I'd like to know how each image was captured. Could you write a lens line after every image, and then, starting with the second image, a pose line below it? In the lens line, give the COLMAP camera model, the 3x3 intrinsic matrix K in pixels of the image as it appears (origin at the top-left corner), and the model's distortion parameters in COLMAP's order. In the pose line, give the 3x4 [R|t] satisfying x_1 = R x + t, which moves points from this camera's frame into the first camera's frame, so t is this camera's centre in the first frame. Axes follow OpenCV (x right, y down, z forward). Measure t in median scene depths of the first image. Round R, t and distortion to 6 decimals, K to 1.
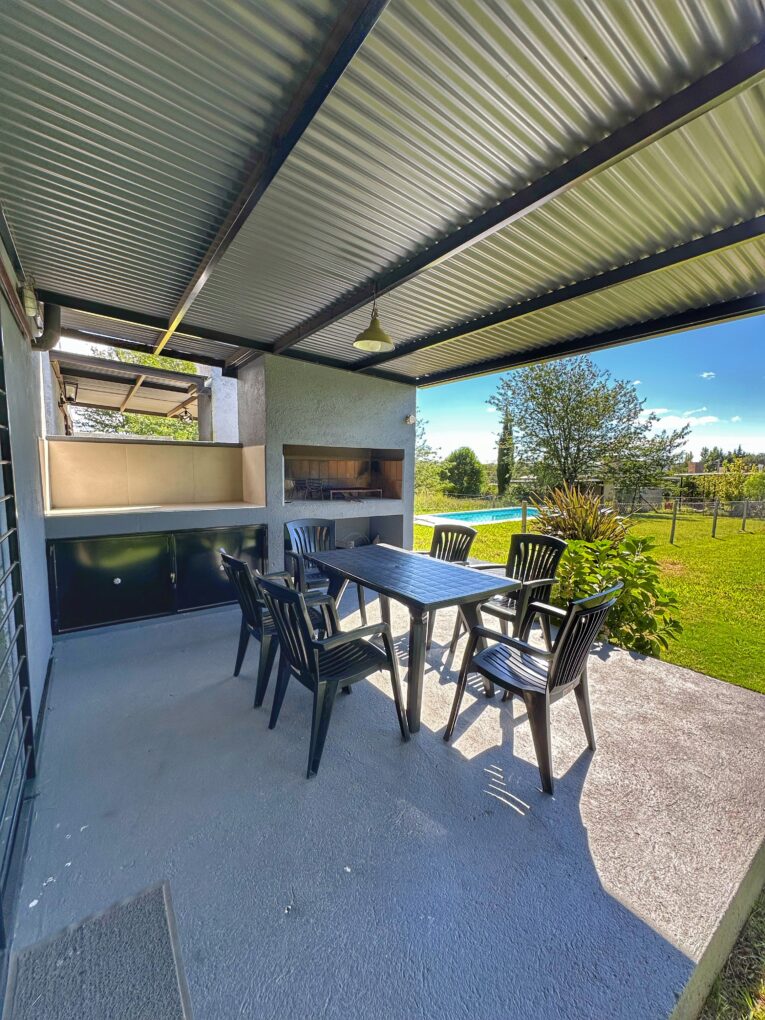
lens RADIAL K [[406.4, 0, 383.2], [0, 406.4, 504.7], [0, 0, 1]] dist [-0.005429, 0.000963]
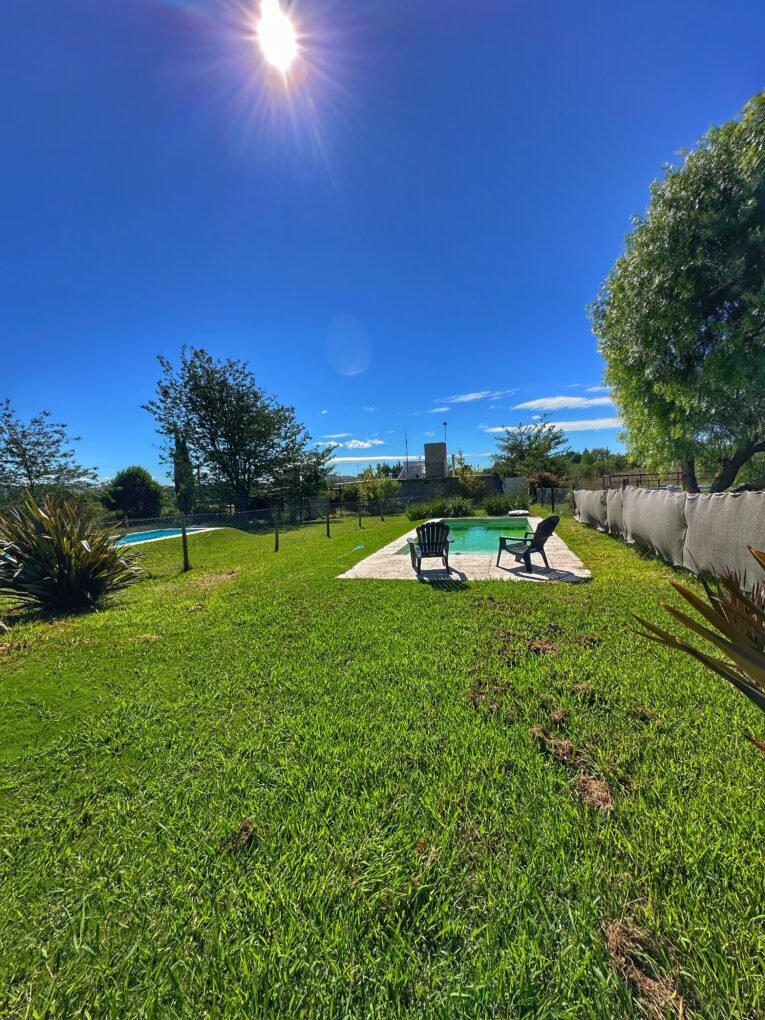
lens RADIAL K [[406.4, 0, 382.7], [0, 406.4, 515.7], [0, 0, 1]] dist [-0.005429, 0.000963]
pose [[0.789260, -0.097317, 0.606299, 0.133319], [0.110163, 0.993783, 0.016106, 0.010624], [-0.604097, 0.054079, 0.795074, 0.008709]]
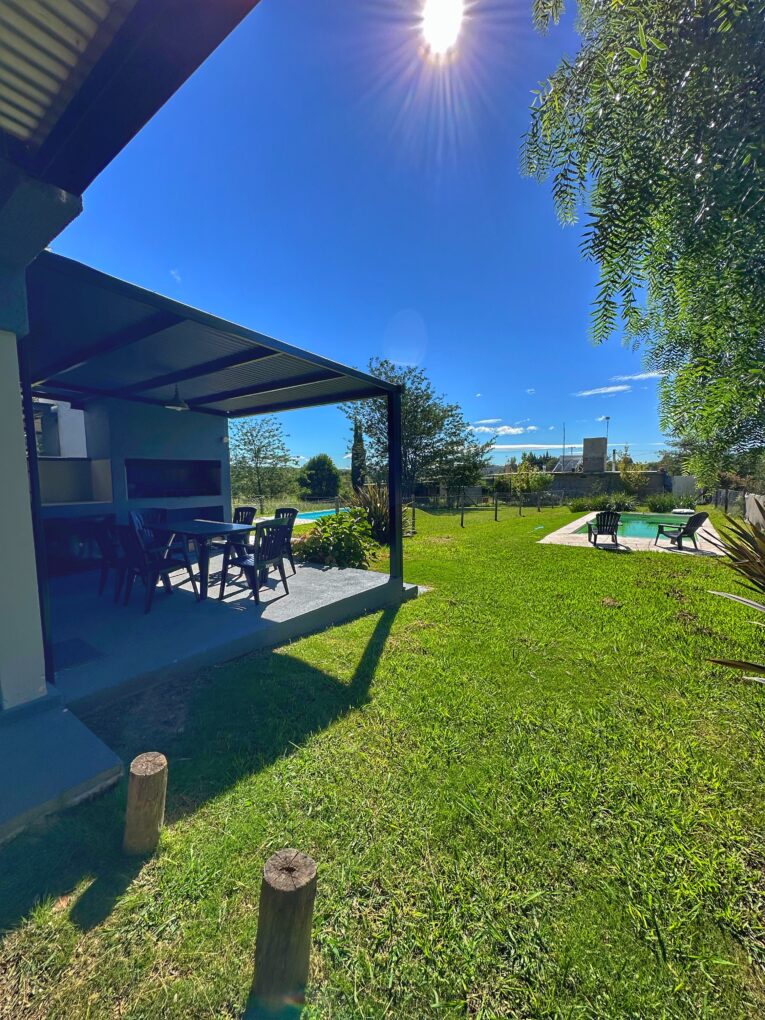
lens RADIAL K [[406.4, 0, 382.6], [0, 406.4, 511.2], [0, 0, 1]] dist [-0.005429, 0.000963]
pose [[0.947819, -0.049240, 0.314982, 0.019461], [0.048766, 0.998766, 0.009391, 0.008723], [-0.315056, 0.006460, 0.949051, -0.080810]]
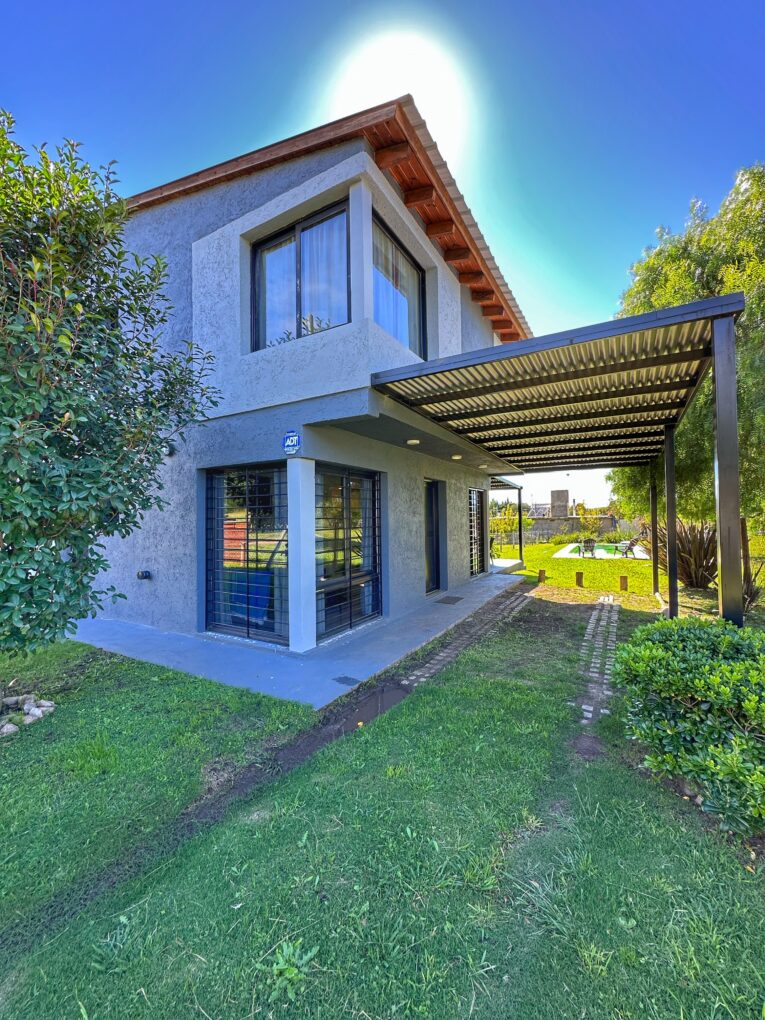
lens RADIAL K [[406.4, 0, 388.1], [0, 406.4, 512.9], [0, 0, 1]] dist [-0.005429, 0.000963]
pose [[0.909770, -0.018555, 0.414699, -0.210957], [0.061259, 0.994064, -0.089914, 0.017559], [-0.410569, 0.107205, 0.905506, -0.244929]]
